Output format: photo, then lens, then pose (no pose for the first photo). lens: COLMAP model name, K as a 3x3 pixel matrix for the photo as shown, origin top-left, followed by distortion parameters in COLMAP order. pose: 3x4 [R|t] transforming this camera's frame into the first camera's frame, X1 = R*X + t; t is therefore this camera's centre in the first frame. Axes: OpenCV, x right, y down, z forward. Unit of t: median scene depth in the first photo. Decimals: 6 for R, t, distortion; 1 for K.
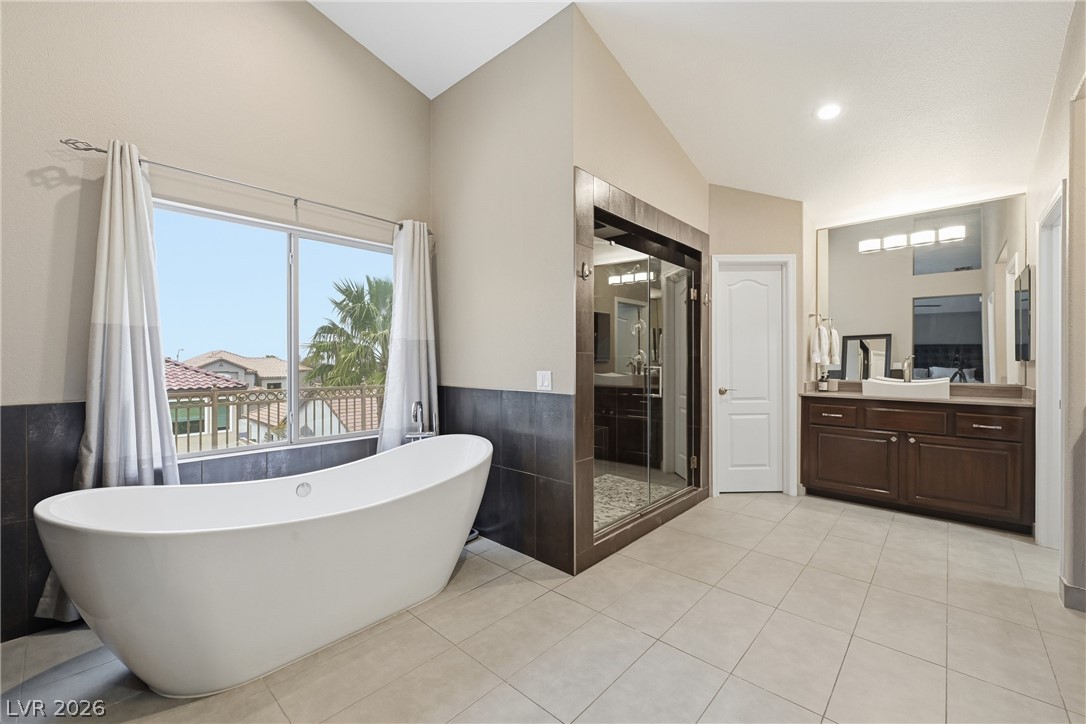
lens RADIAL K [[445.5, 0, 543.5], [0, 445.5, 358.6], [0, 0, 1]] dist [0.000149, -0.000169]
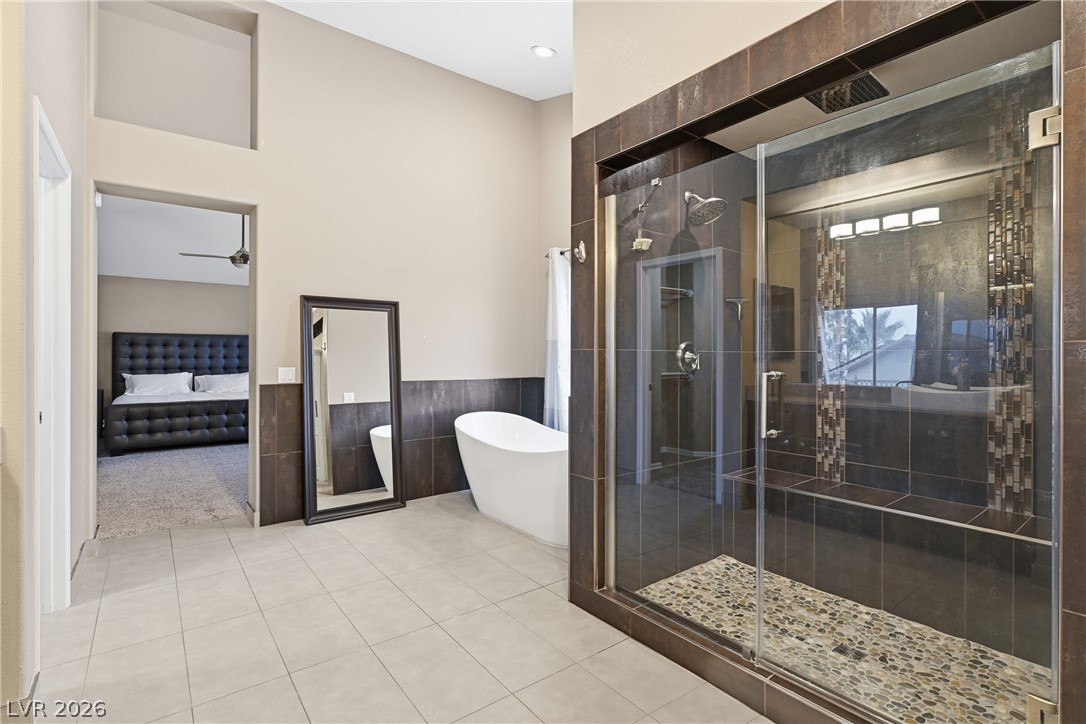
lens RADIAL K [[516.4, 0, 543.0], [0, 516.4, 362.0], [0, 0, 1]] dist [-0.001212, -0.000120]
pose [[-0.178441, 0.008955, -0.983910, 1.088254], [0.000770, 0.999960, 0.008961, -0.000417], [0.983950, 0.000842, -0.178440, 1.129541]]
